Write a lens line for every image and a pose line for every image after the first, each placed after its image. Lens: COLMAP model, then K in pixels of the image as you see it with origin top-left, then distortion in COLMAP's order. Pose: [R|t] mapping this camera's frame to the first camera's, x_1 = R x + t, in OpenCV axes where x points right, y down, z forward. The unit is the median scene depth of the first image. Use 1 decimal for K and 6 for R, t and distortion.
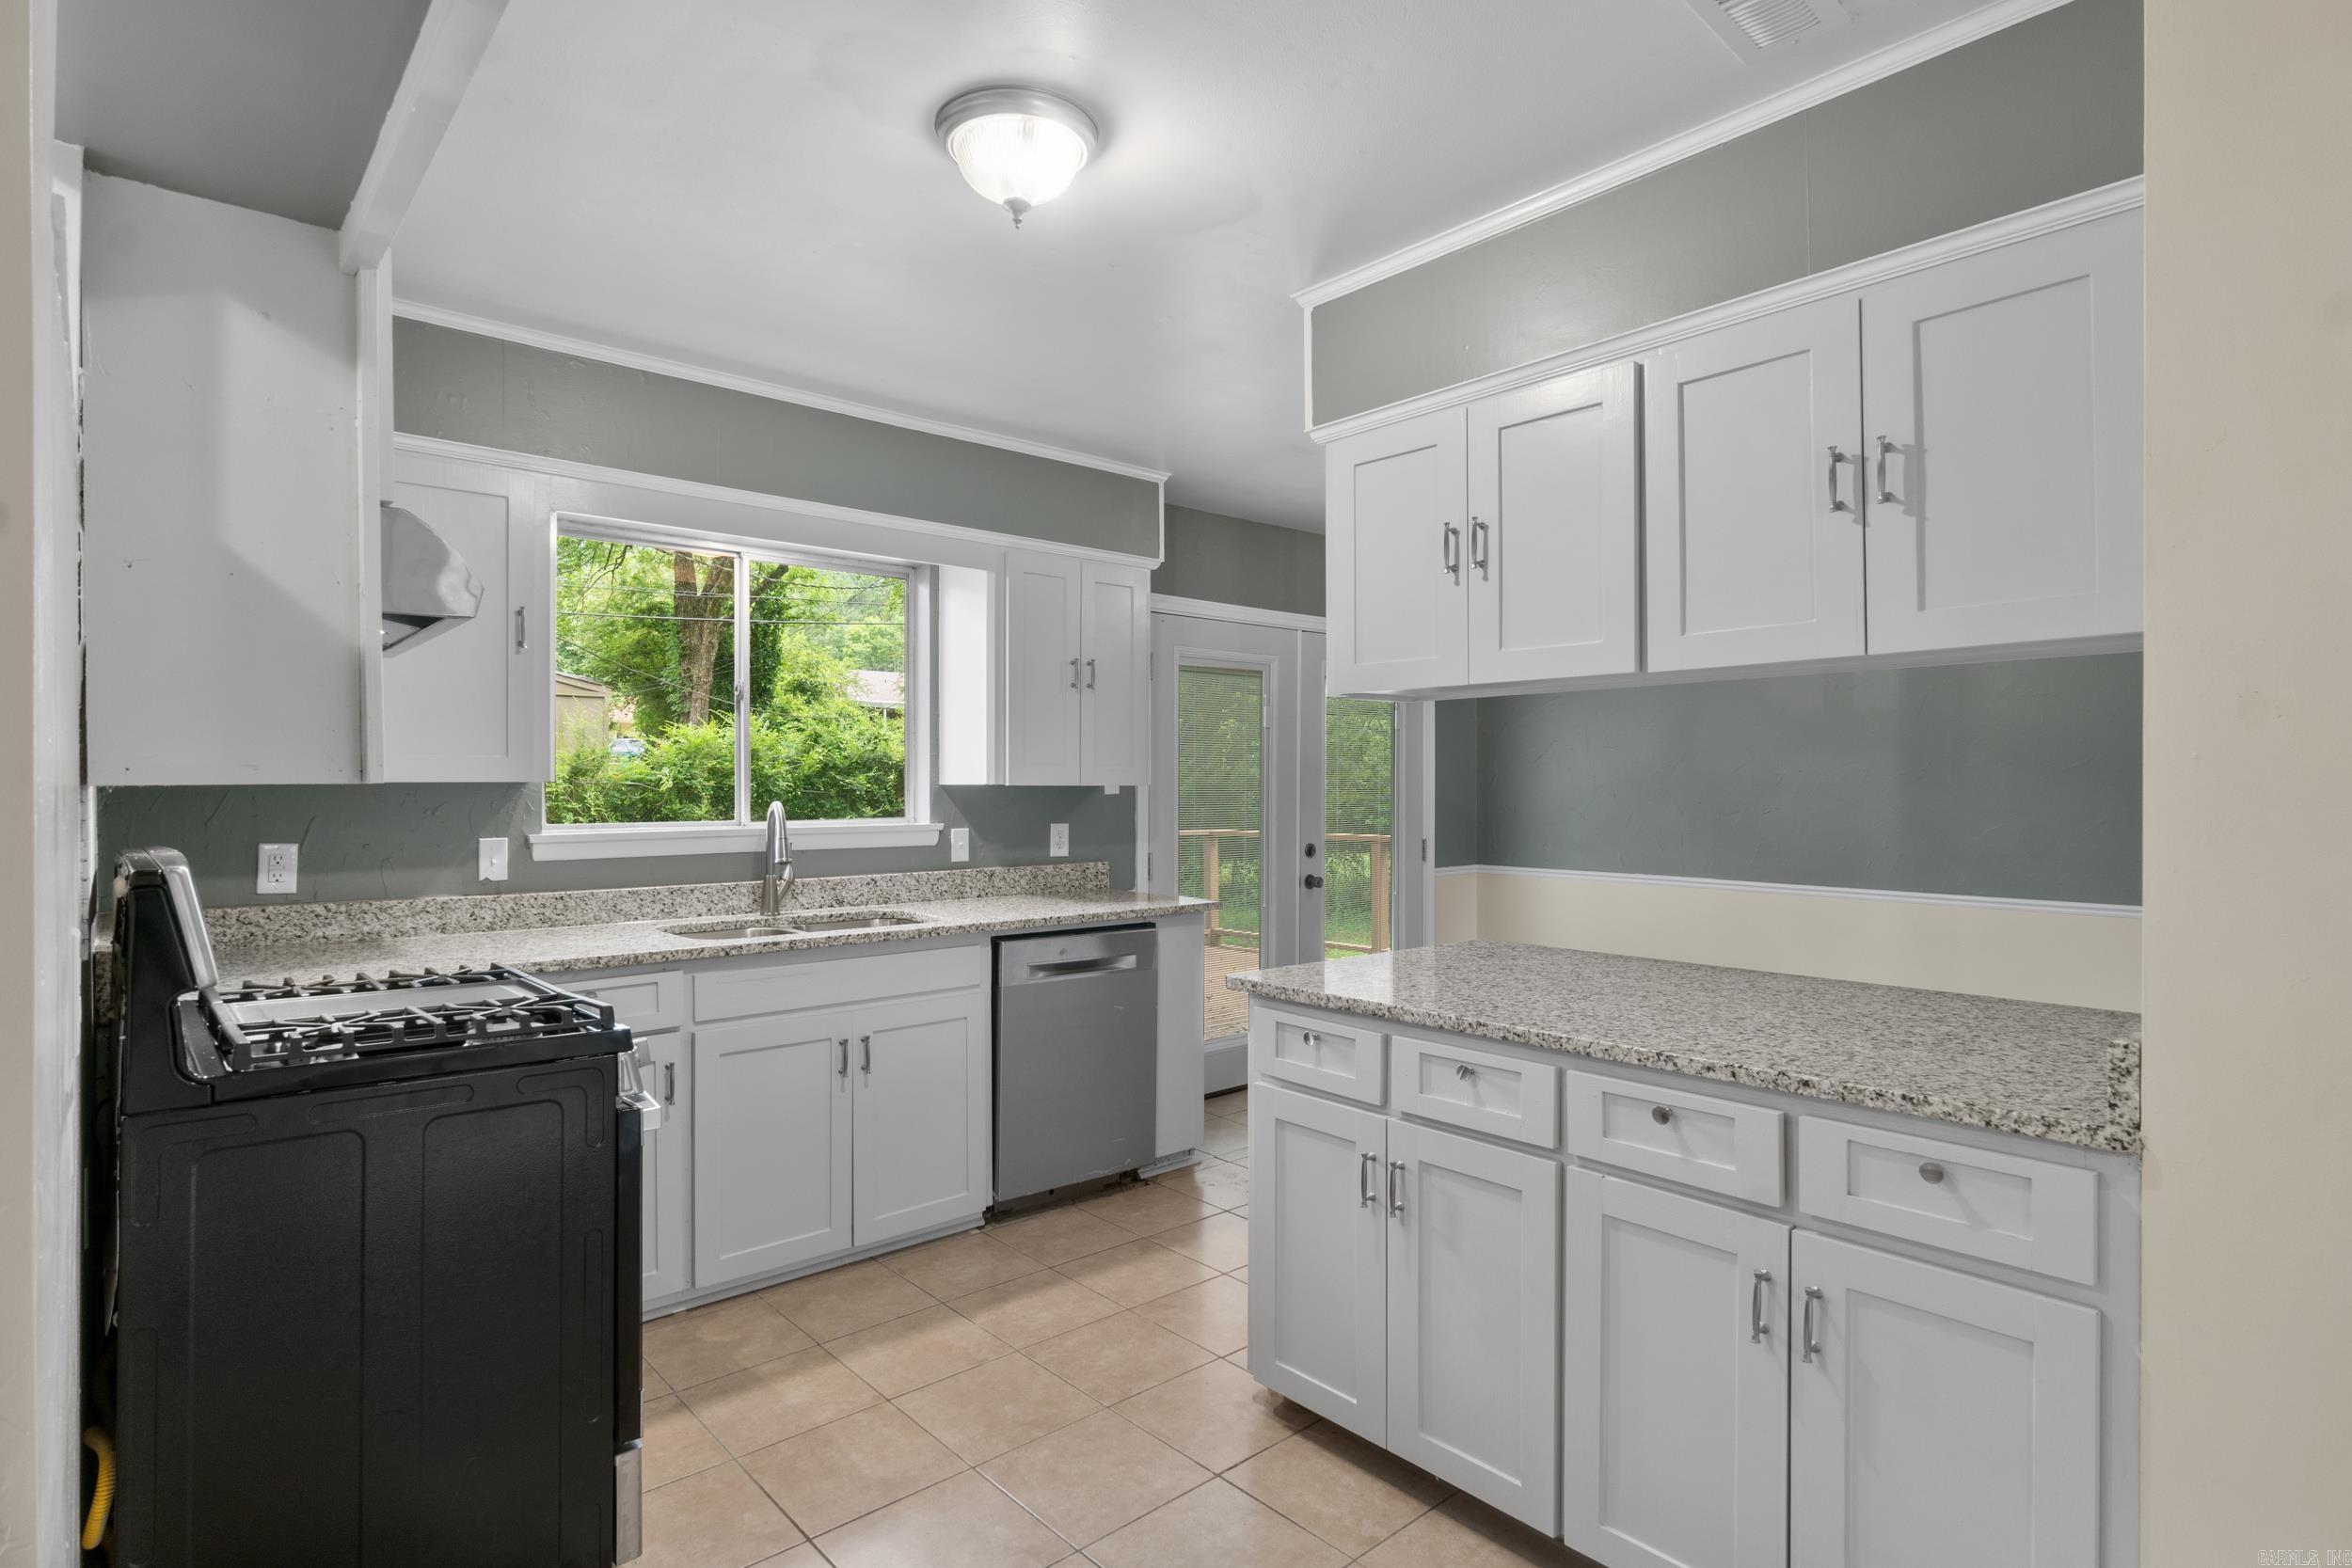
lens RADIAL K [[1200.6, 0, 1153.9], [0, 1200.6, 785.2], [0, 0, 1]] dist [-0.004211, 0.002557]
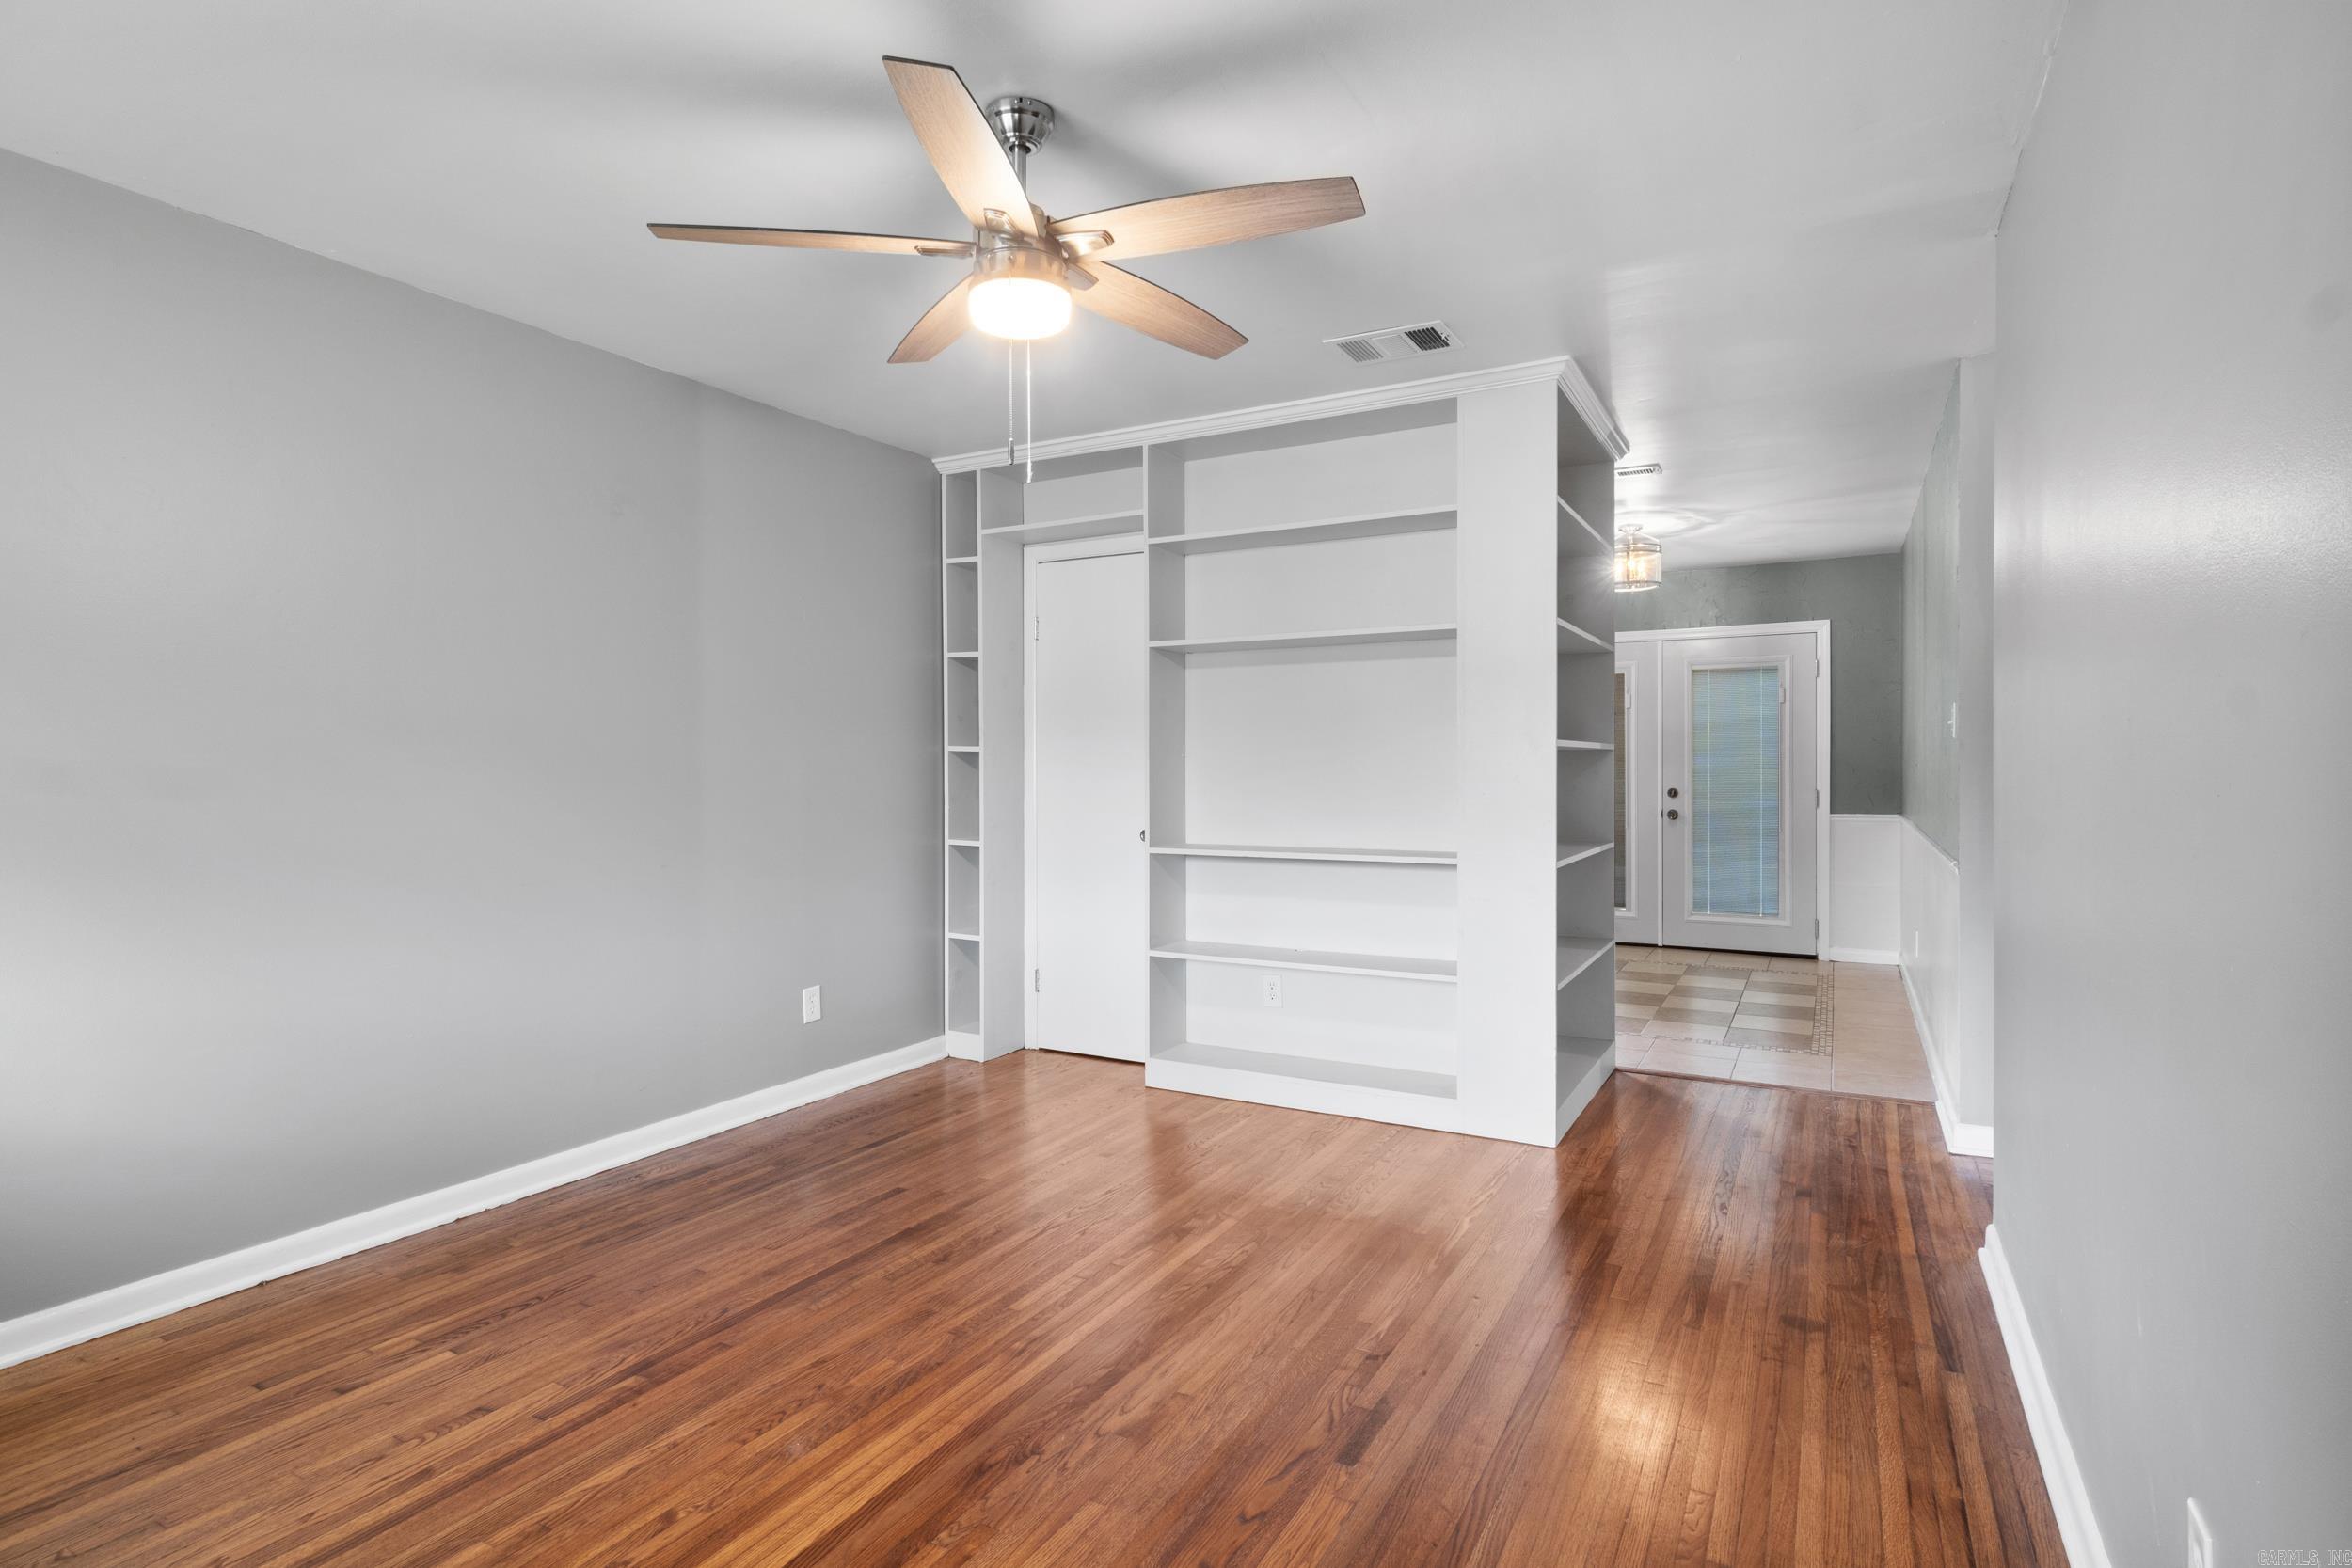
lens RADIAL K [[1200.6, 0, 1157.9], [0, 1200.6, 776.5], [0, 0, 1]] dist [-0.004211, 0.002557]
pose [[0.343066, 0.007524, -0.939281, 1.723385], [-0.001564, 0.999971, 0.007439, 0.033935], [0.939310, -0.001083, 0.343068, -0.094735]]
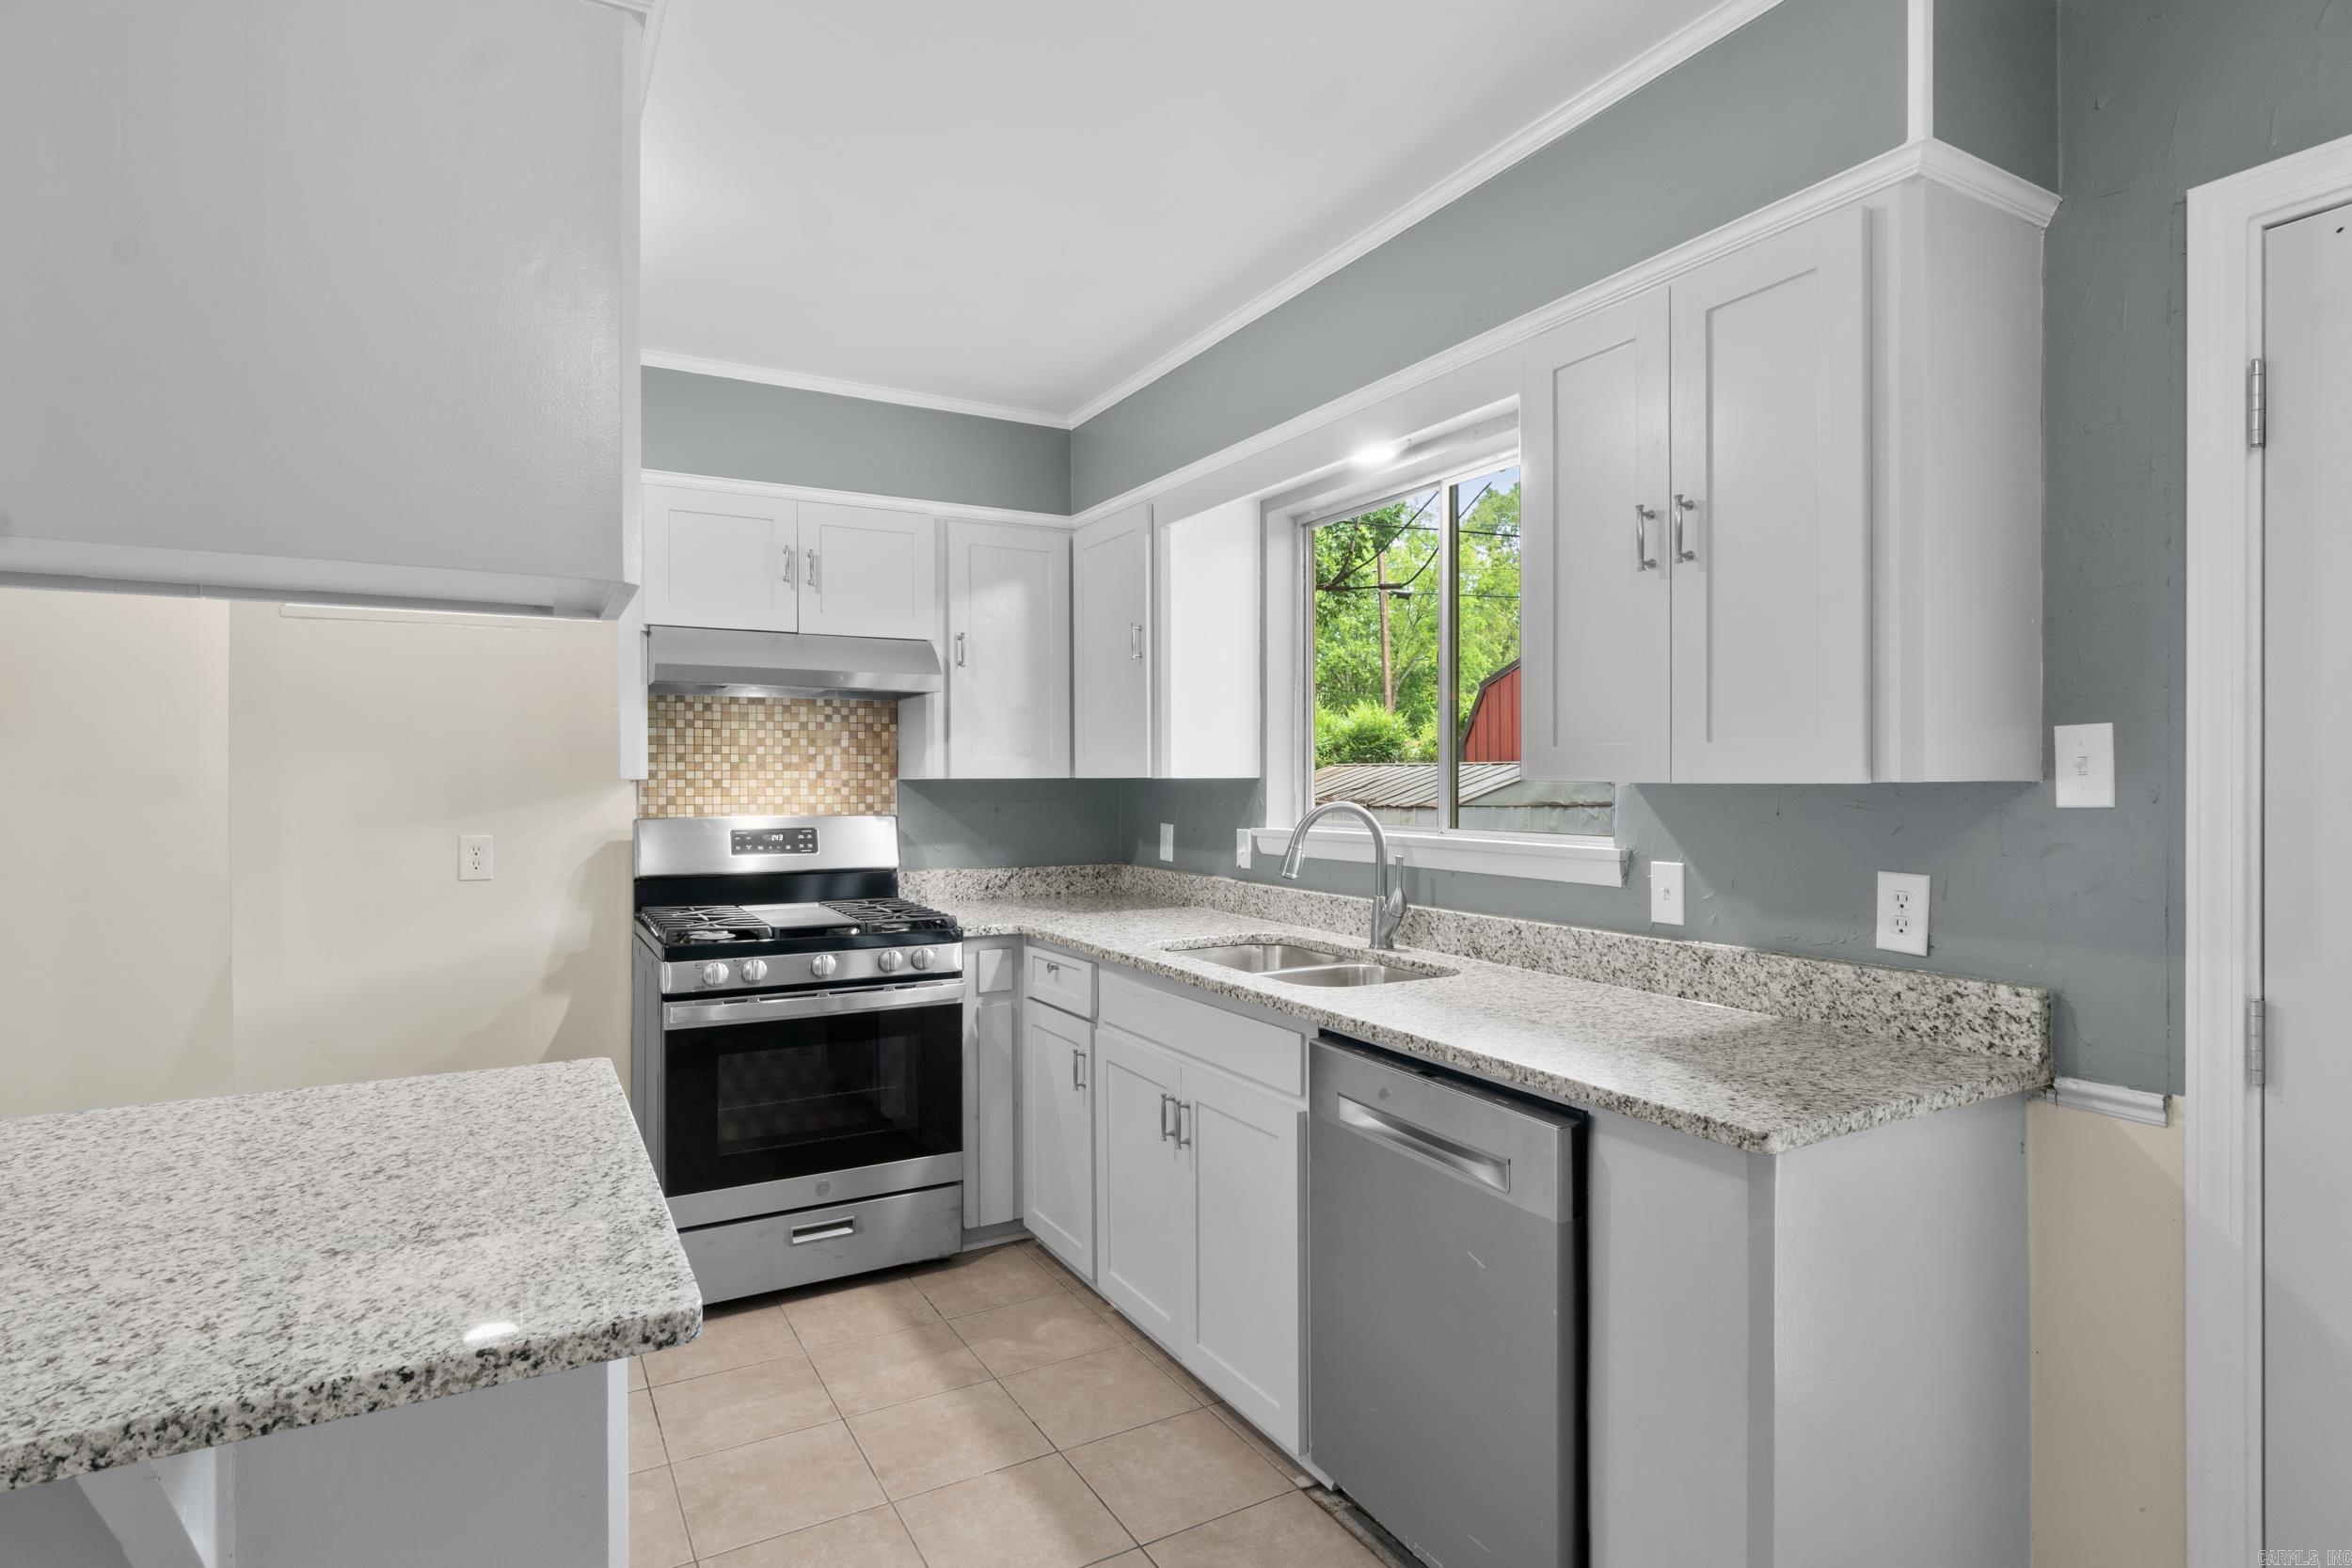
lens RADIAL K [[1200.6, 0, 1159.3], [0, 1200.6, 785.3], [0, 0, 1]] dist [-0.004211, 0.002557]
pose [[-0.202854, 0.004494, -0.979199, 0.435191], [-0.001415, 0.999987, 0.004882, -0.000607], [0.979208, 0.002376, -0.202845, 0.940049]]
